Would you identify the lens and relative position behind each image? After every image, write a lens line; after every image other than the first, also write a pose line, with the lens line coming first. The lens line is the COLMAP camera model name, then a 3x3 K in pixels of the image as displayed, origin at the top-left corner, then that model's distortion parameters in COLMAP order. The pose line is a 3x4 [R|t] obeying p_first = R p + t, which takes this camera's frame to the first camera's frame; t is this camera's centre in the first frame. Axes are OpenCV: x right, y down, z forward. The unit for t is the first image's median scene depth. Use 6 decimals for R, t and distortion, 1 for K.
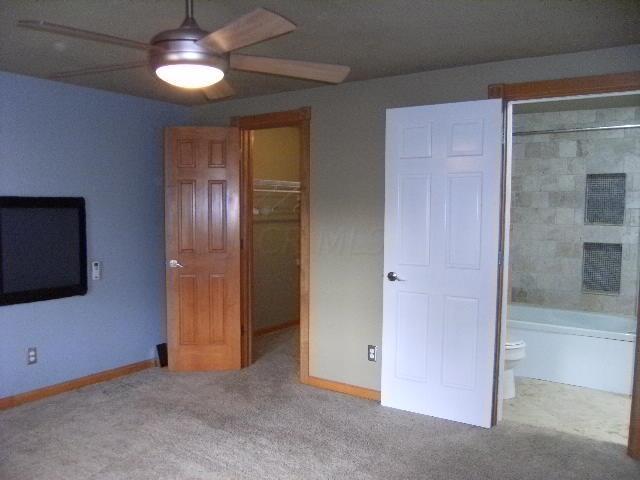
lens RADIAL K [[539.8, 0, 316.5], [0, 539.8, 240.4], [0, 0, 1]] dist [-0.092862, 0.039508]
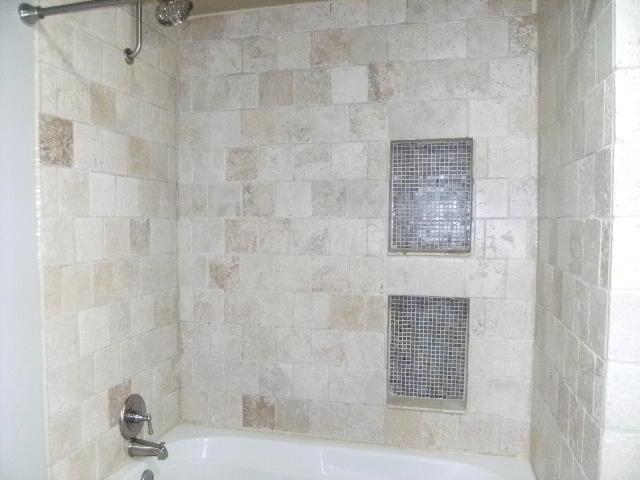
lens RADIAL K [[539.8, 0, 321.0], [0, 539.8, 239.4], [0, 0, 1]] dist [-0.092862, 0.039508]
pose [[0.940331, -0.031508, 0.338799, 0.297957], [0.030795, 0.999498, 0.007482, -0.047537], [-0.338865, 0.003398, 0.940829, 0.587694]]
